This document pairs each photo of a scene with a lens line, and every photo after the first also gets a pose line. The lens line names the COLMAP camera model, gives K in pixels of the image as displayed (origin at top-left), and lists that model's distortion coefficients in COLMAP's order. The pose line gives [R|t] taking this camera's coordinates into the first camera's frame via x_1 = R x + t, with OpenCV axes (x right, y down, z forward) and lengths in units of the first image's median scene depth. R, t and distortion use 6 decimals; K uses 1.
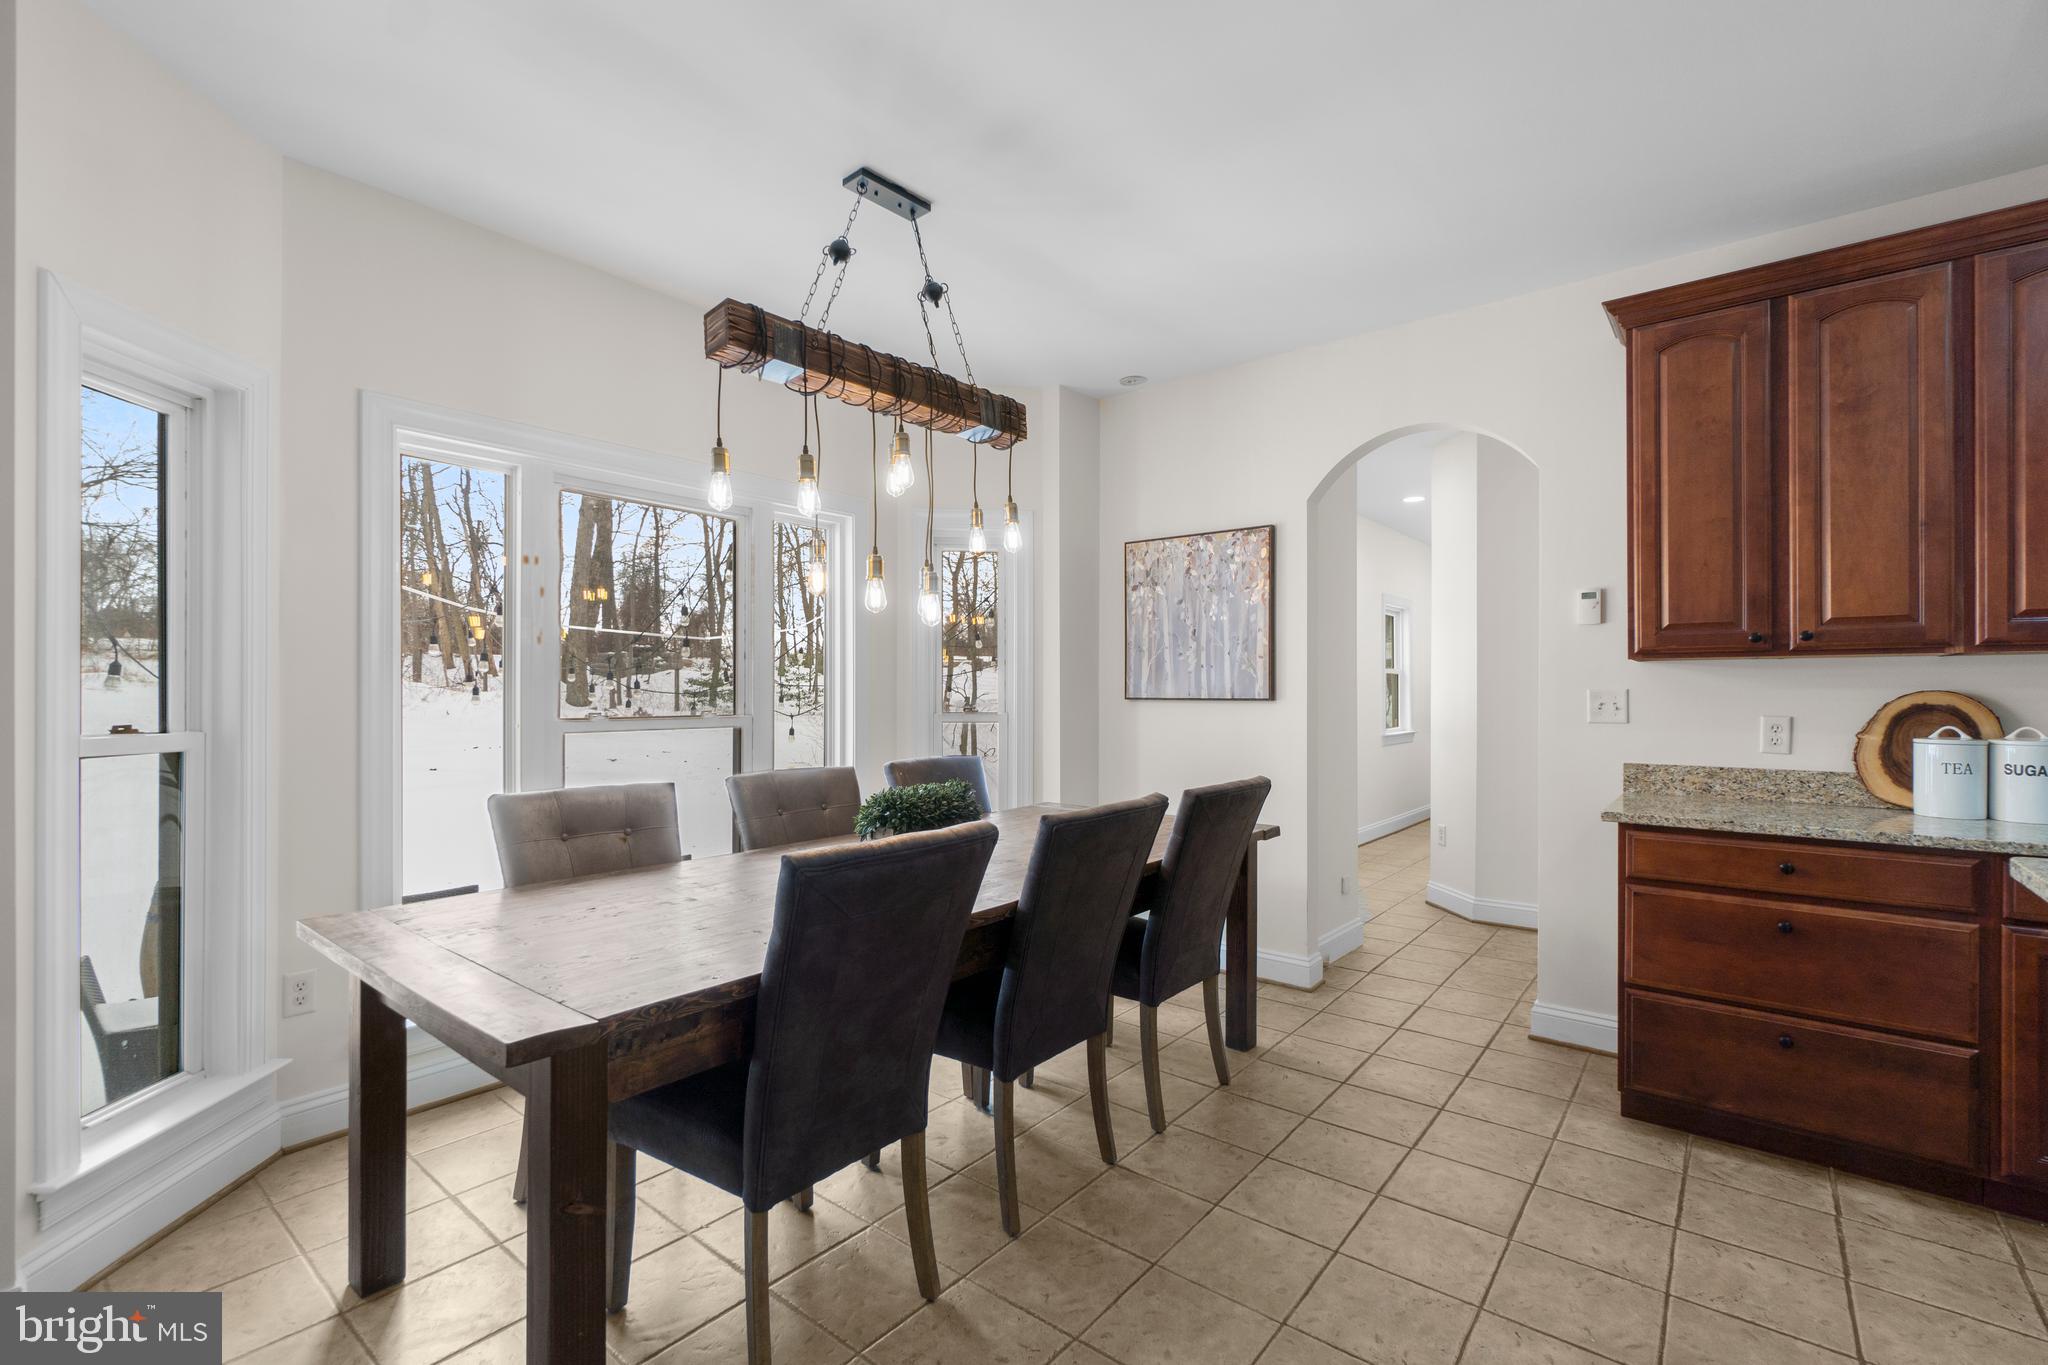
lens RADIAL K [[896.9, 0, 1023.9], [0, 896.9, 687.9], [0, 0, 1]] dist [-0.016145, 0.000441]
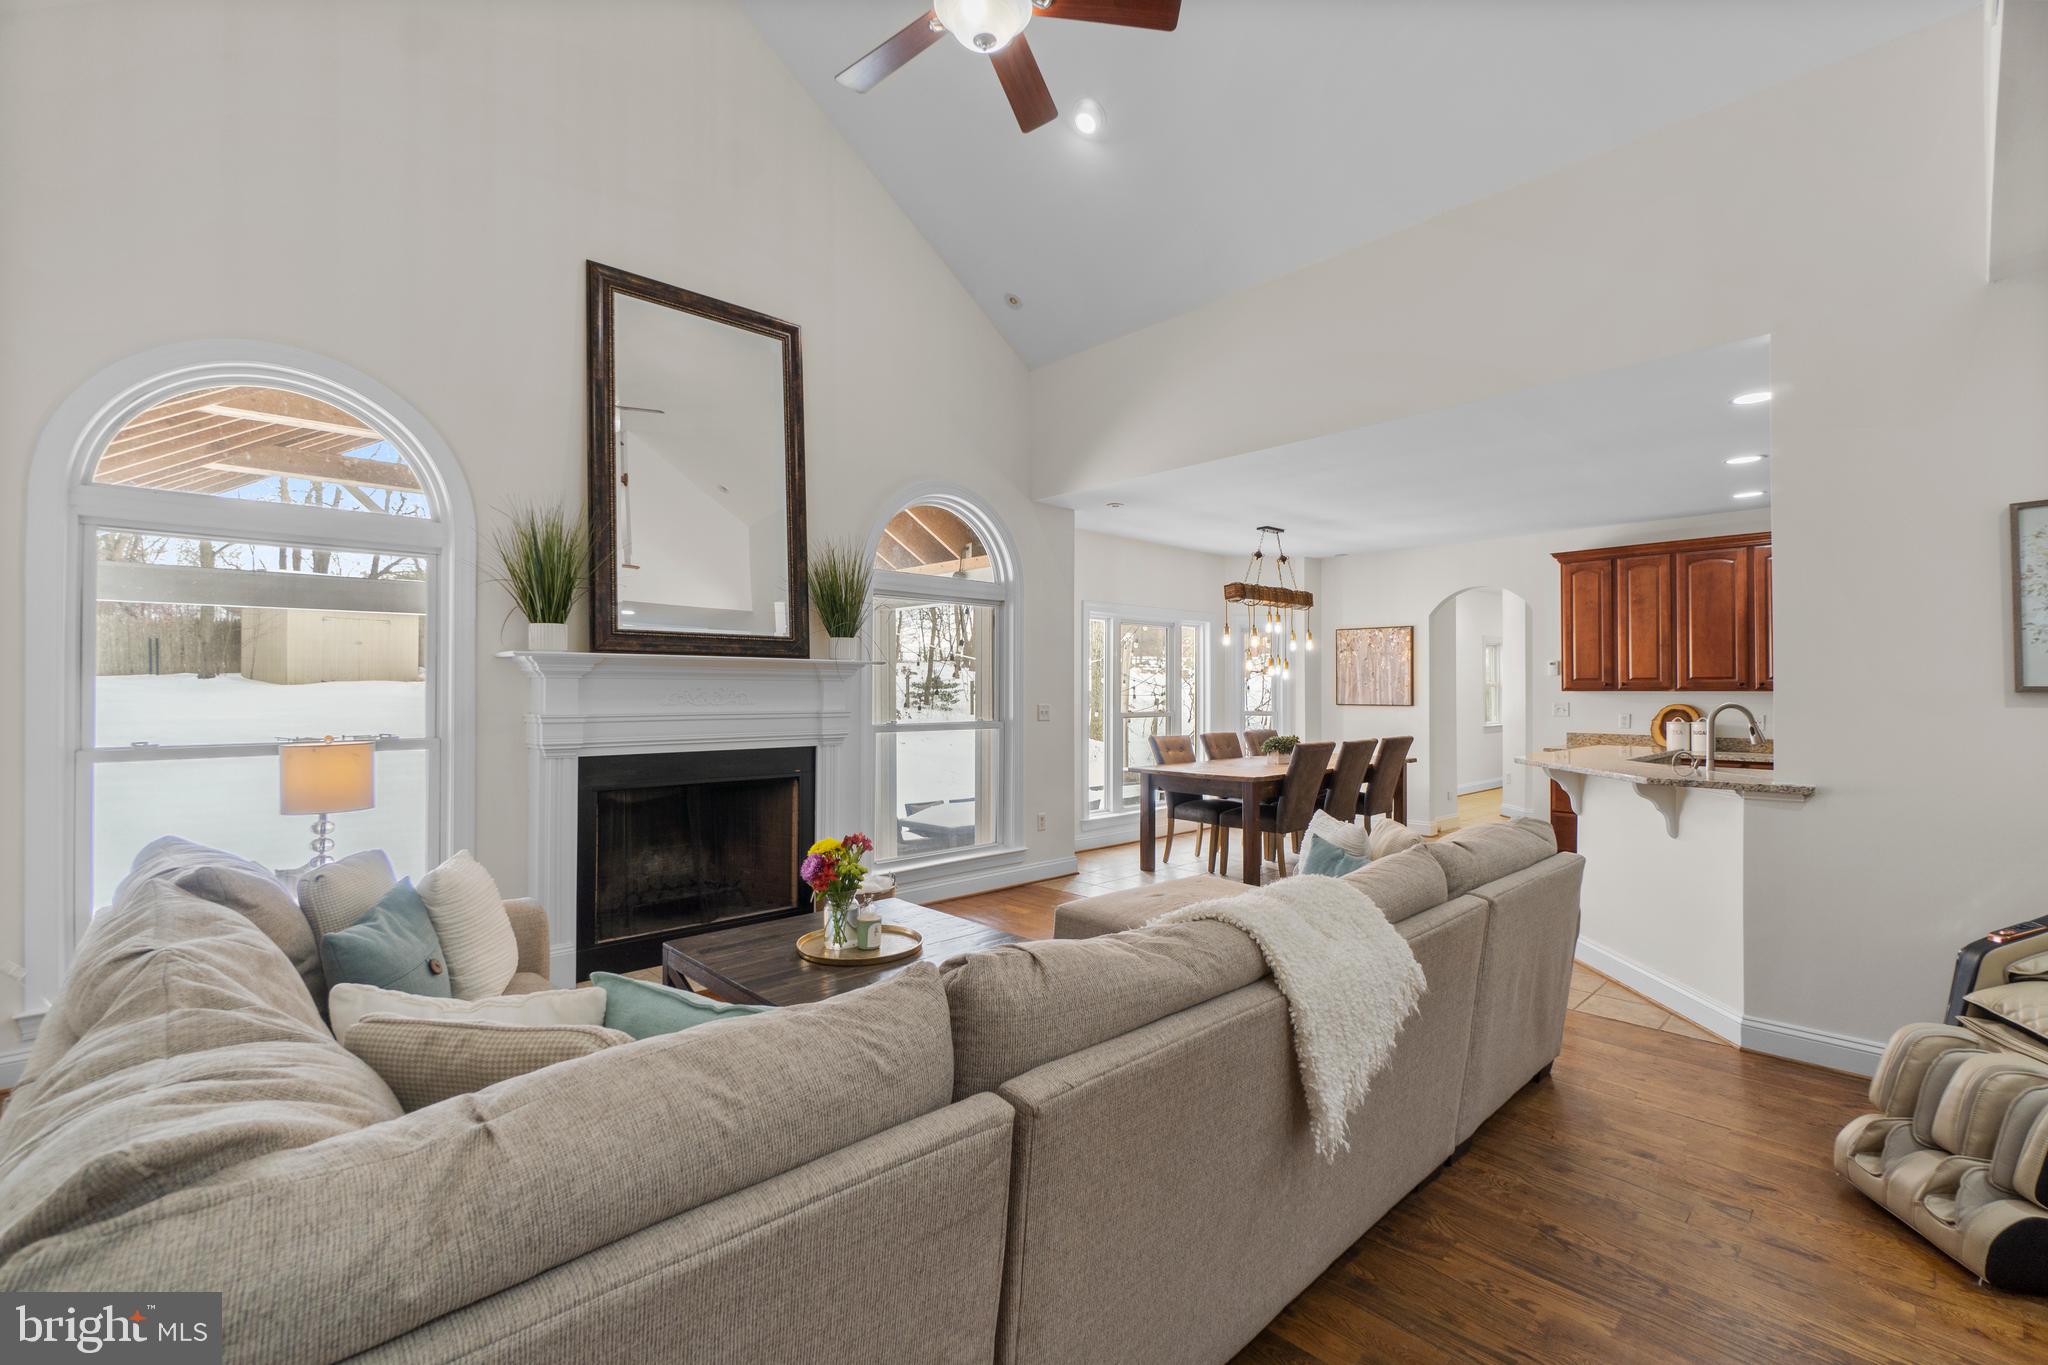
lens RADIAL K [[896.9, 0, 964.6], [0, 896.9, 674.7], [0, 0, 1]] dist [-0.016145, 0.000441]
pose [[0.983601, -0.002128, -0.180347, -0.587265], [-0.000107, 0.999923, -0.012384, -0.049554], [0.180360, 0.012200, 0.983525, -1.950614]]
